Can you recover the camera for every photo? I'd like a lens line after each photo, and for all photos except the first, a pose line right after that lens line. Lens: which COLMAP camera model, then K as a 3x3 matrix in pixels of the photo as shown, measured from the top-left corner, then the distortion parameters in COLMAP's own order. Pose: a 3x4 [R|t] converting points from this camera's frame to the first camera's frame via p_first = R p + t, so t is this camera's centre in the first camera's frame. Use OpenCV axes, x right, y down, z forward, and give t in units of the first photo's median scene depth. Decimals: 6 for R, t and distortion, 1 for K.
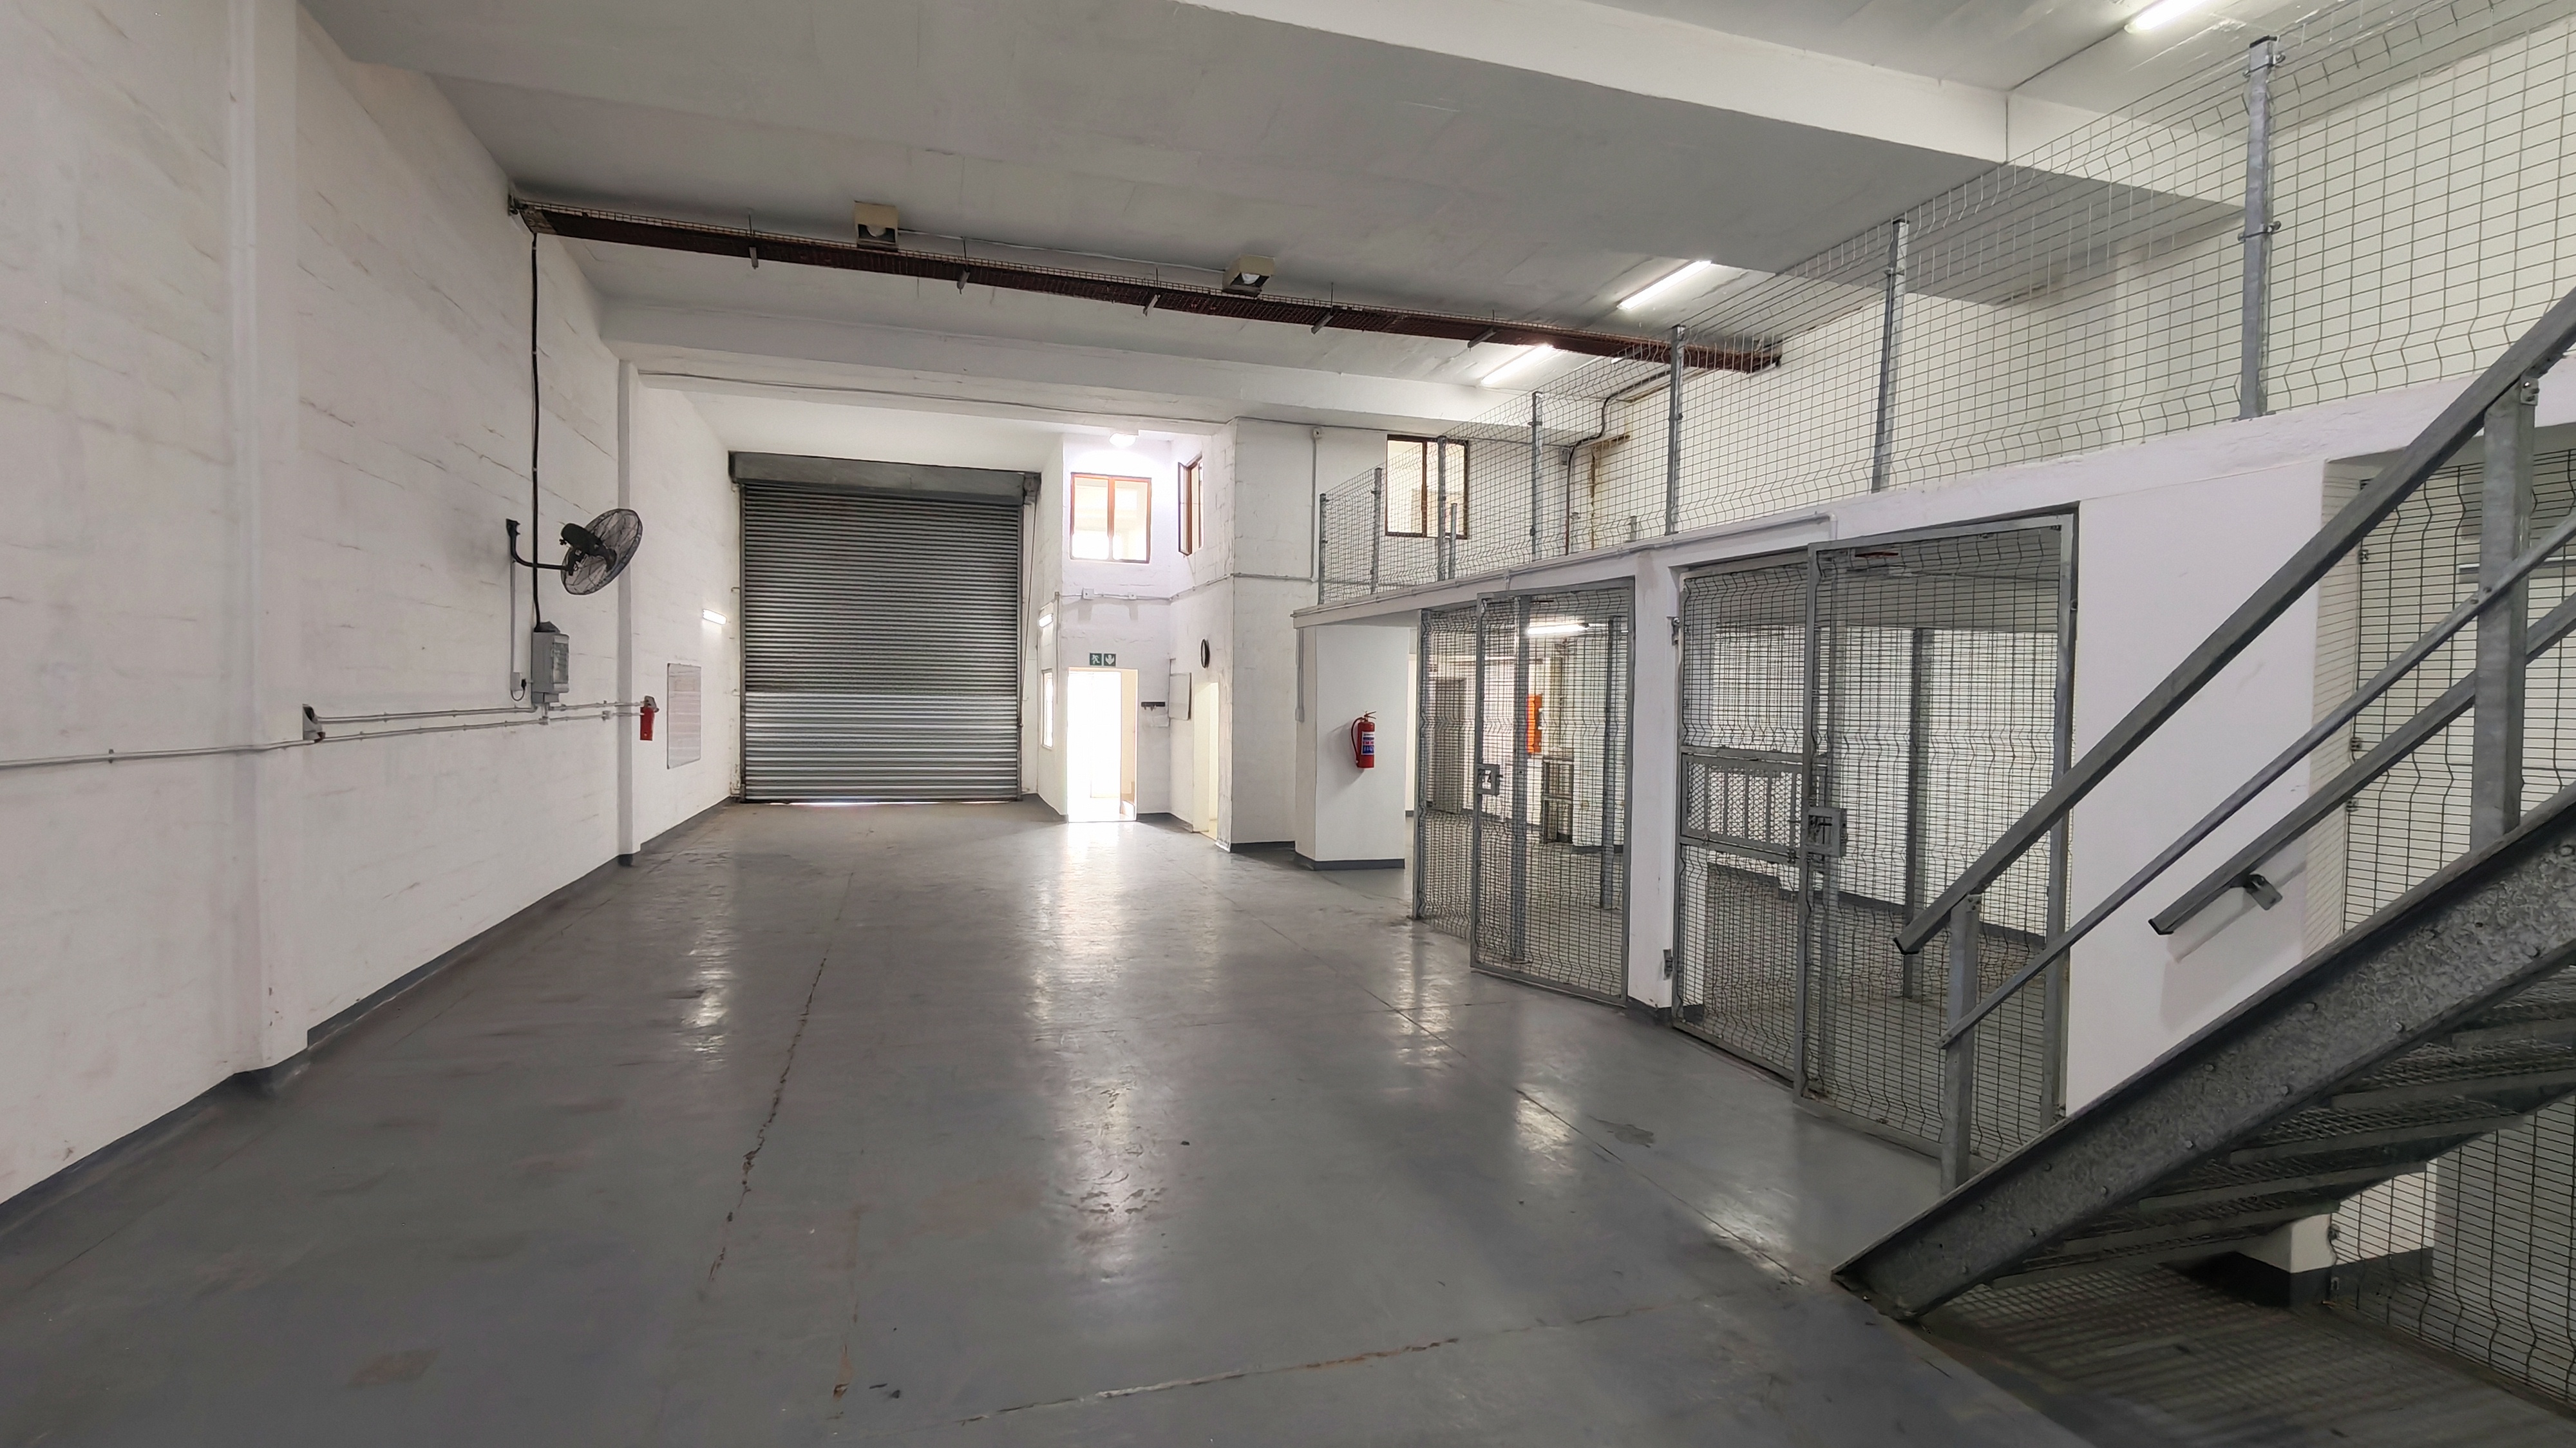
lens RADIAL K [[1183.5, 0, 1289.6], [0, 1183.5, 737.3], [0, 0, 1]] dist [-0.002931, 0.001527]
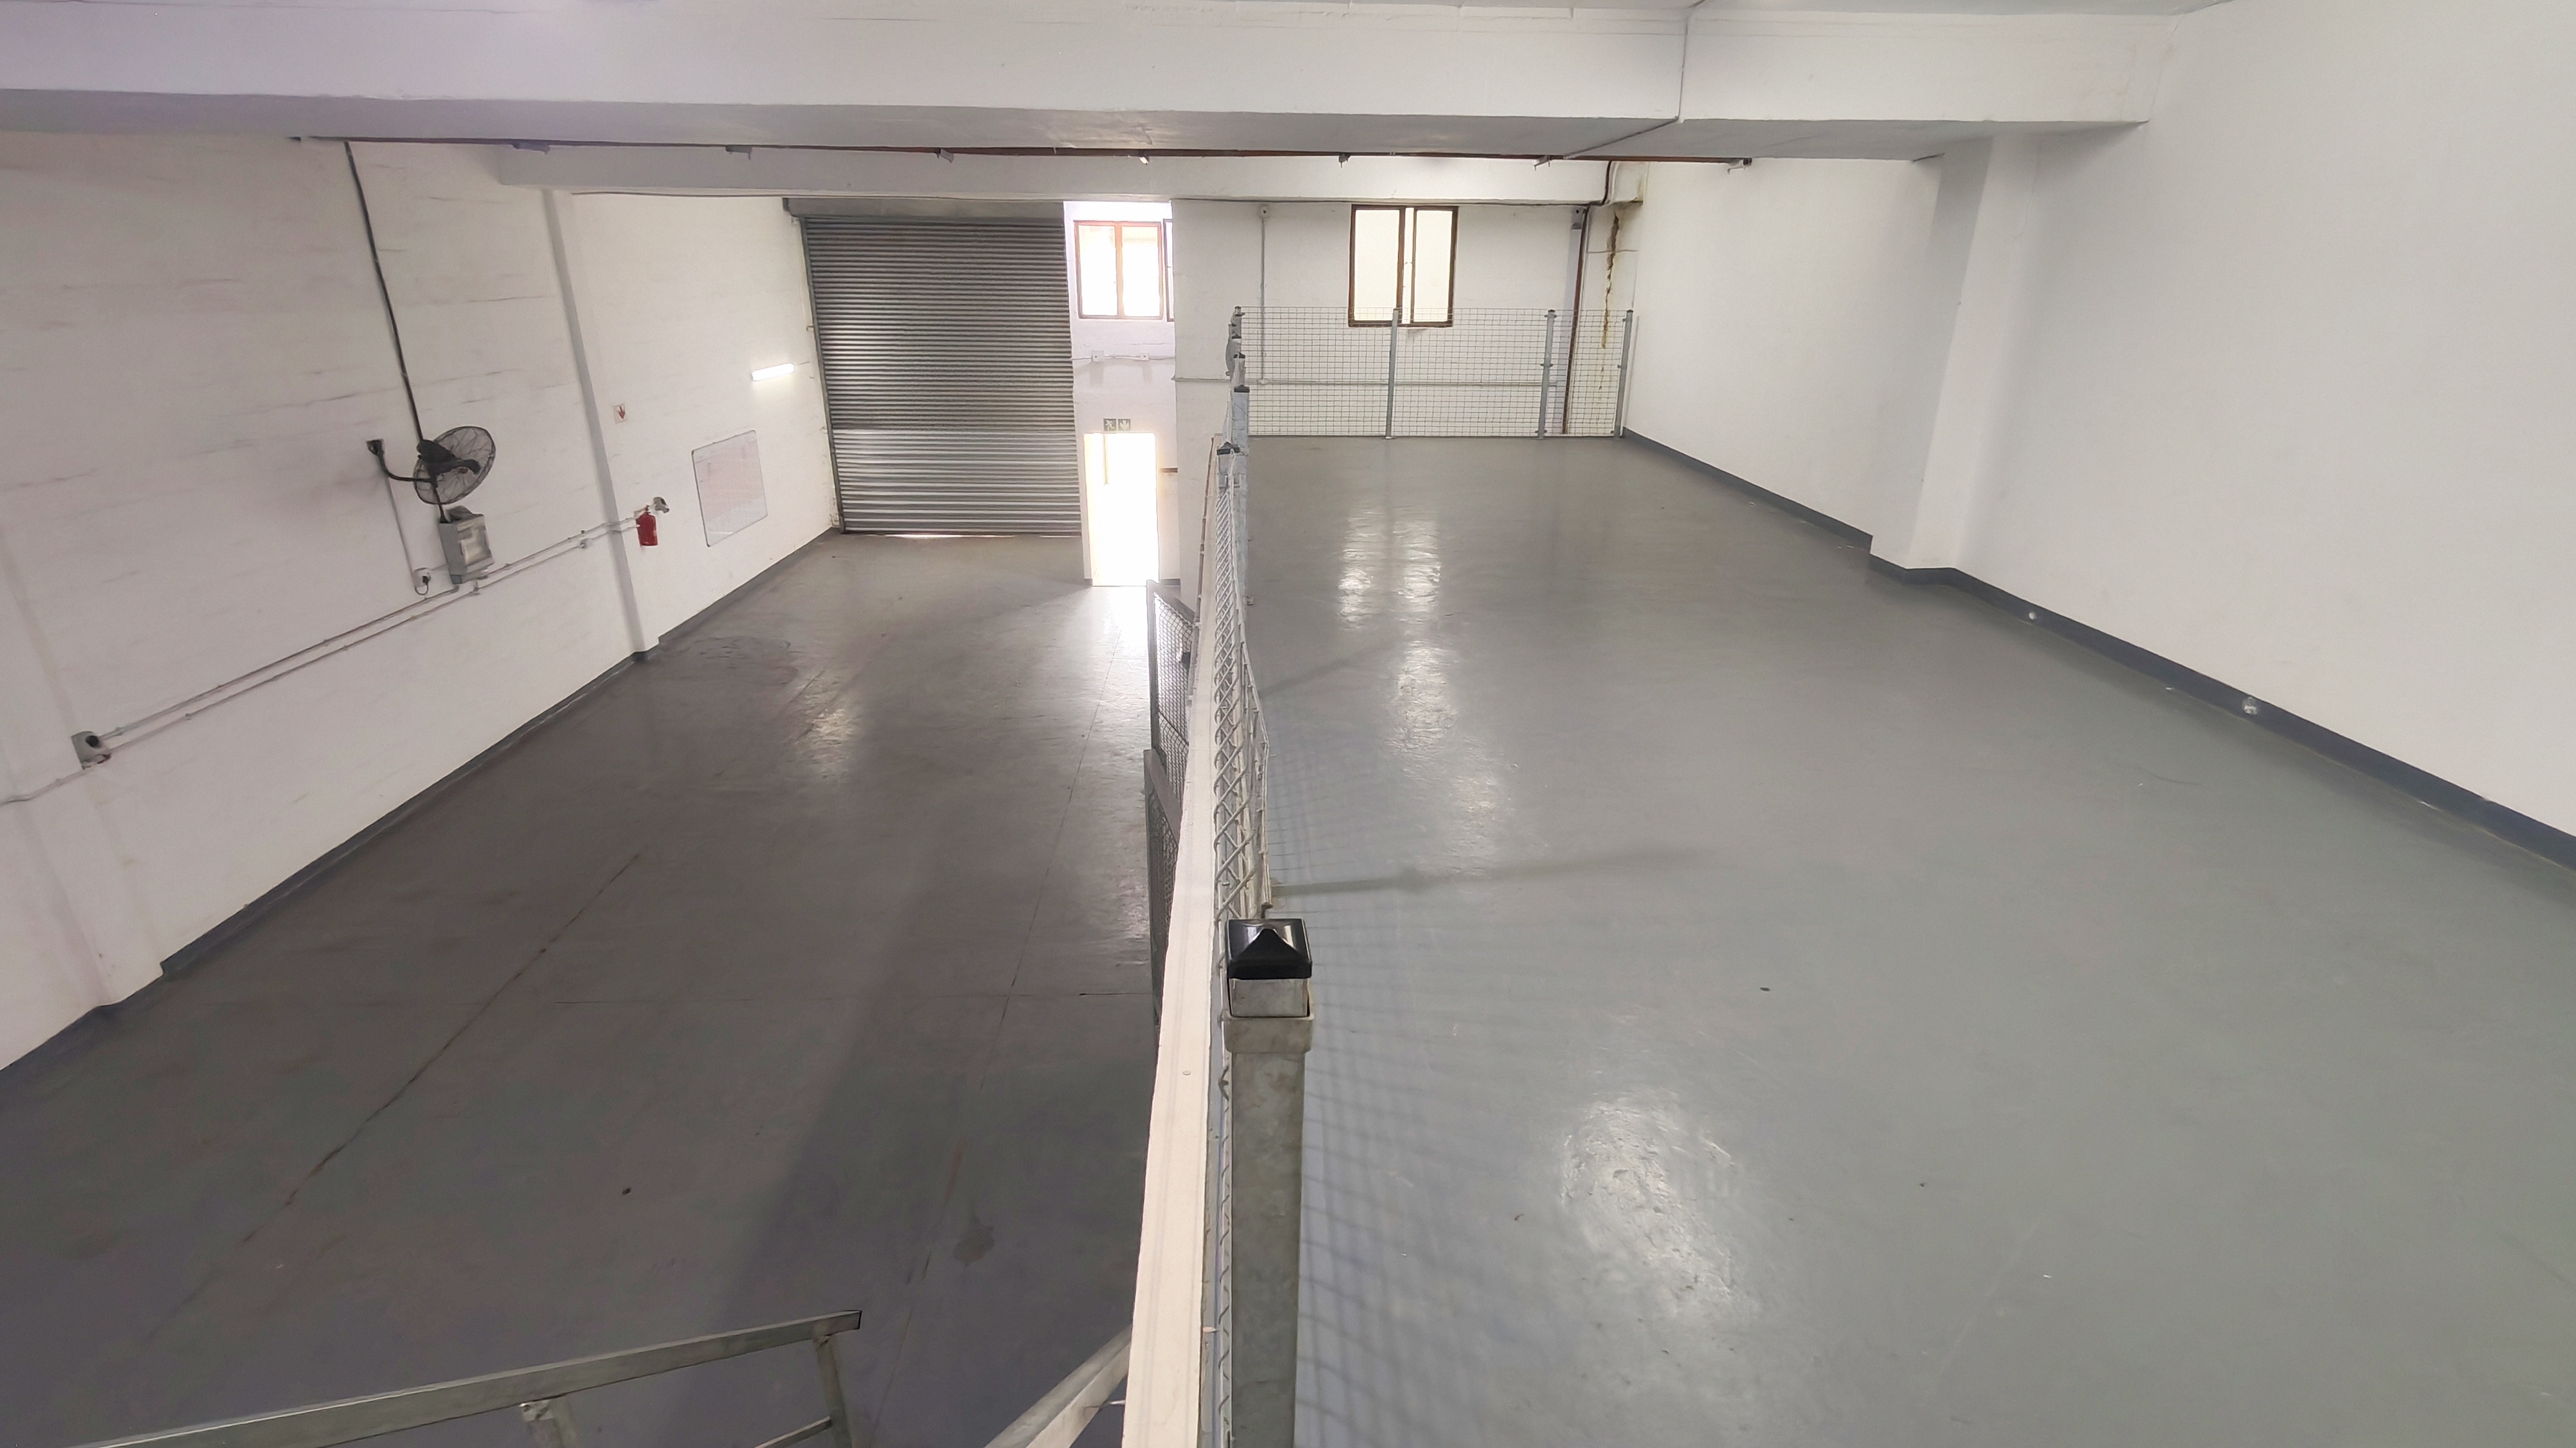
lens RADIAL K [[1183.5, 0, 1291.1], [0, 1183.5, 737.7], [0, 0, 1]] dist [-0.002931, 0.001527]
pose [[0.965518, 0.093454, -0.242984, 0.325560], [-0.006223, 0.941366, 0.337330, -0.204701], [0.260262, -0.324186, 0.909487, 0.078516]]
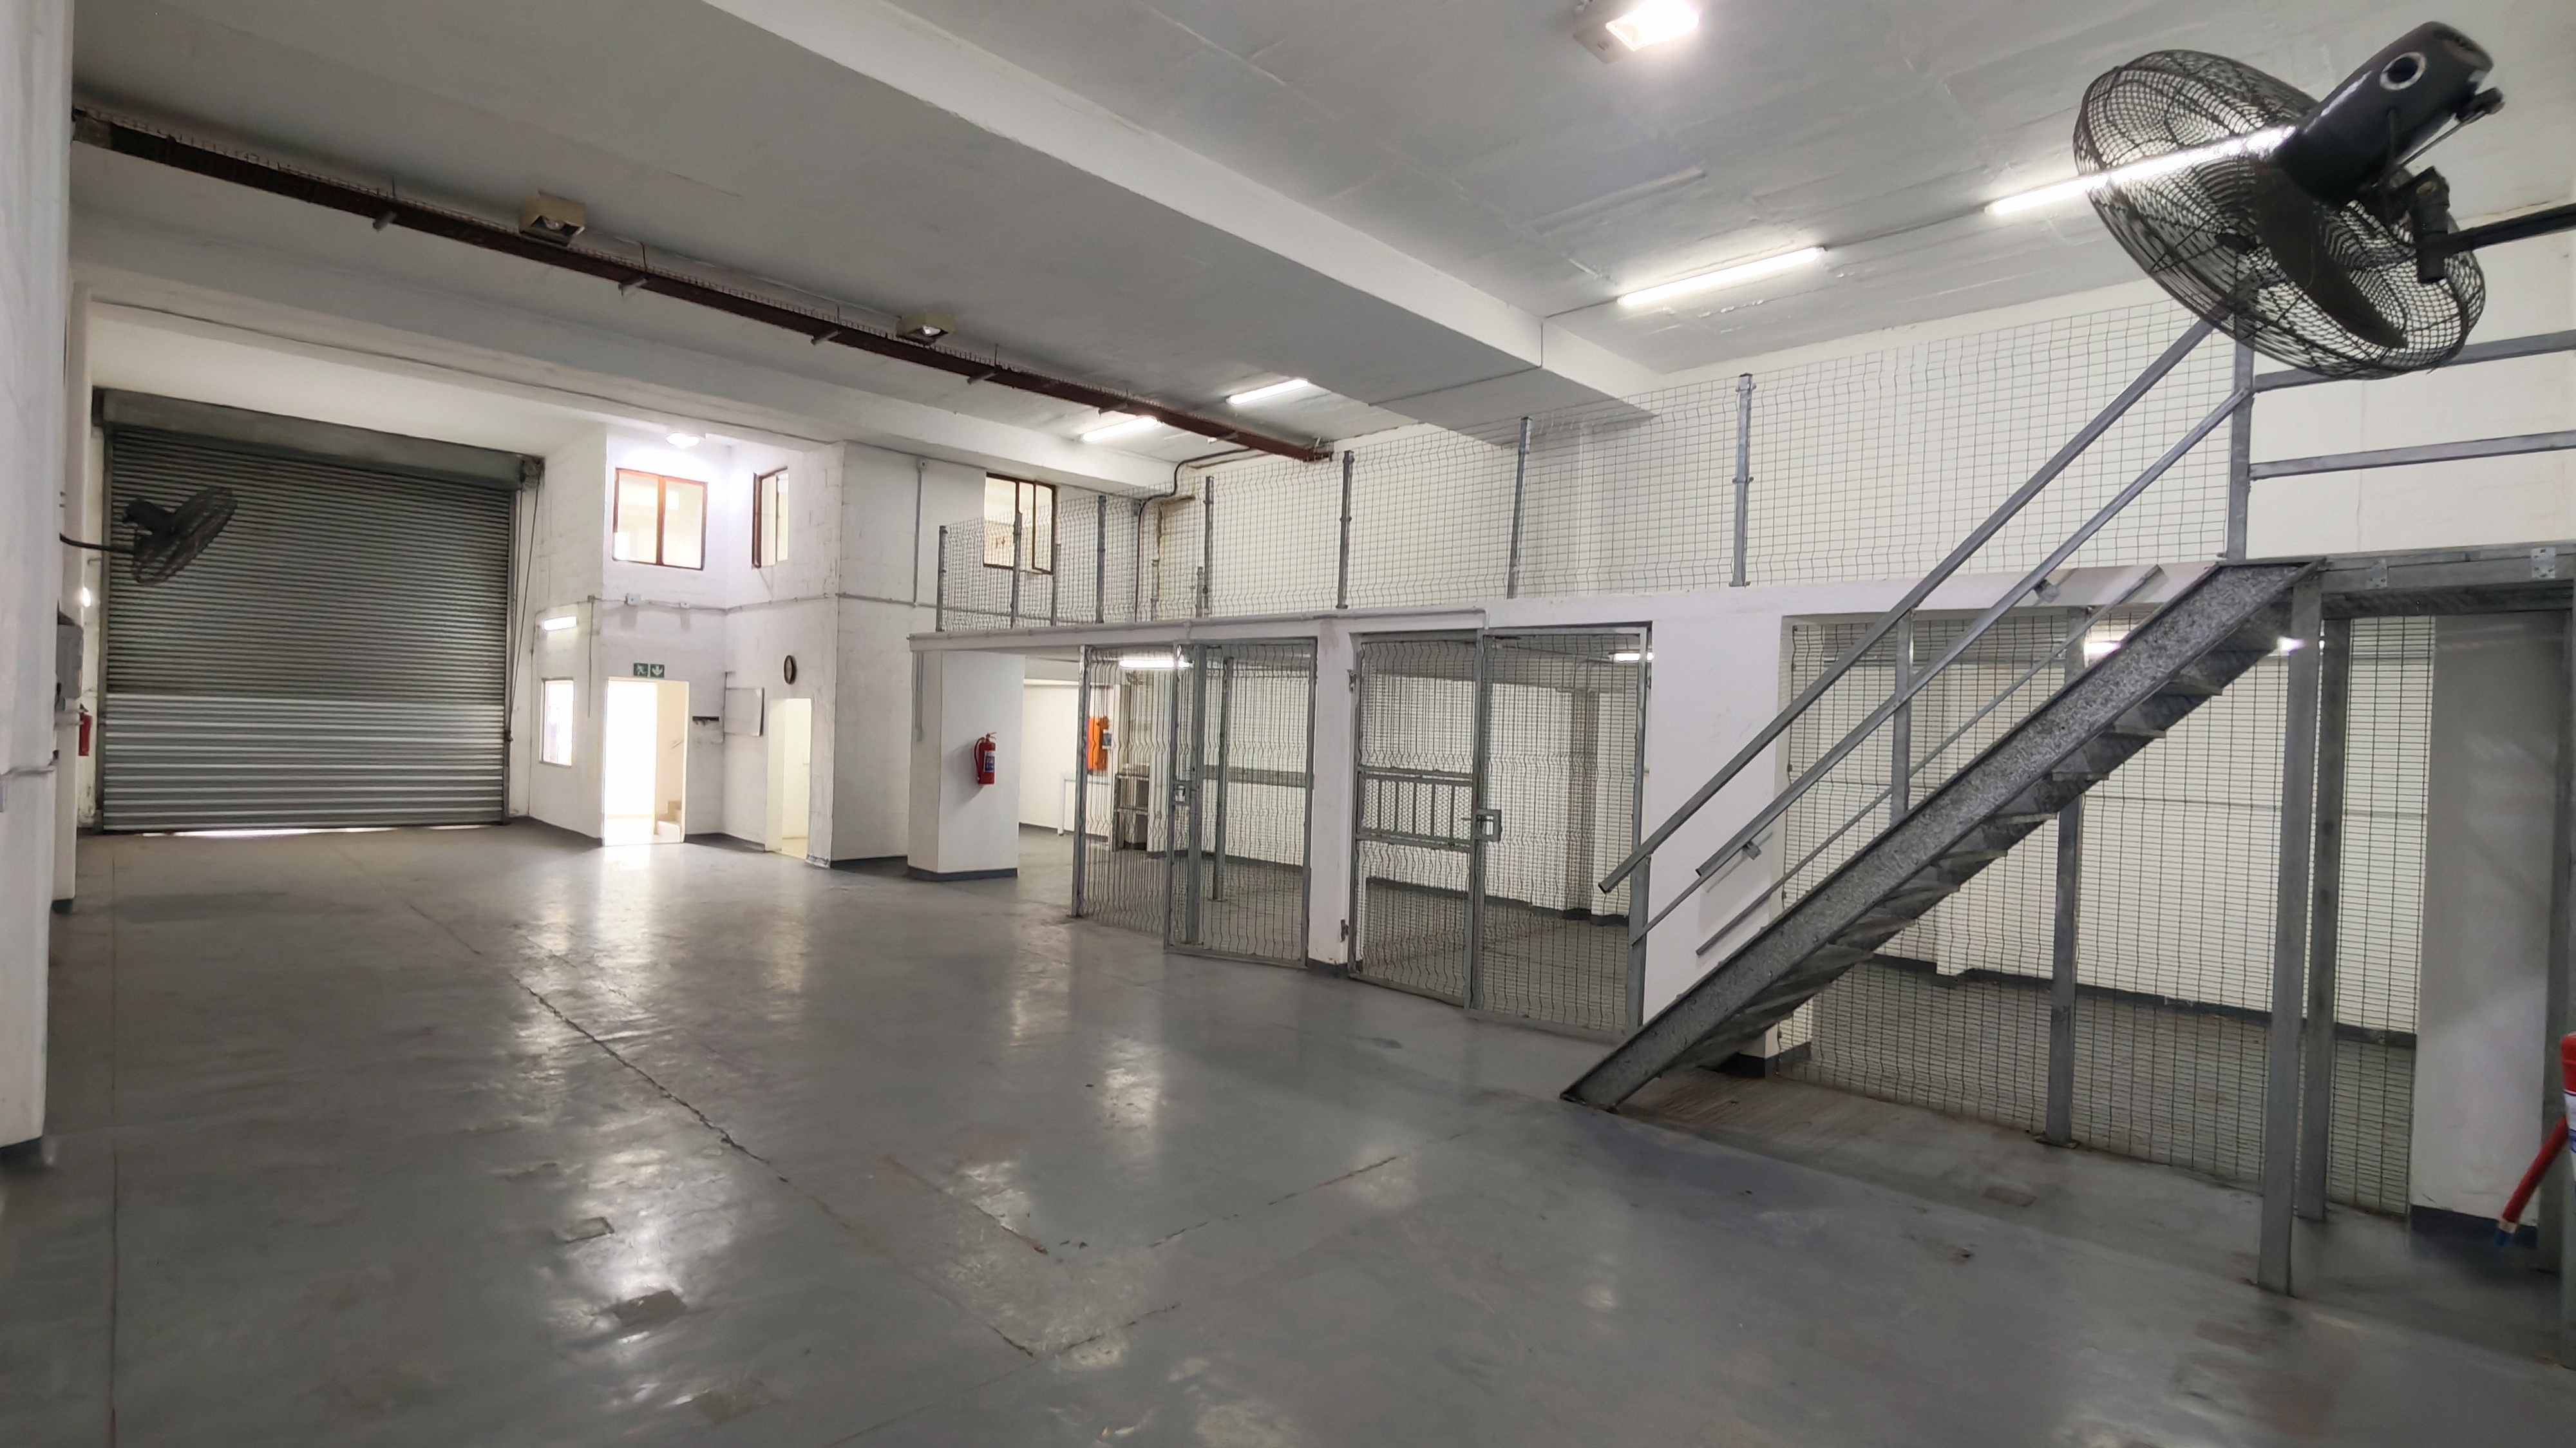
lens RADIAL K [[1183.5, 0, 1288.2], [0, 1183.5, 735.8], [0, 0, 1]] dist [-0.002931, 0.001527]
pose [[0.886947, 0.012055, 0.461713, -0.187526], [-0.005592, 0.999866, -0.015364, -0.003287], [-0.461837, 0.011045, 0.886896, -0.080999]]
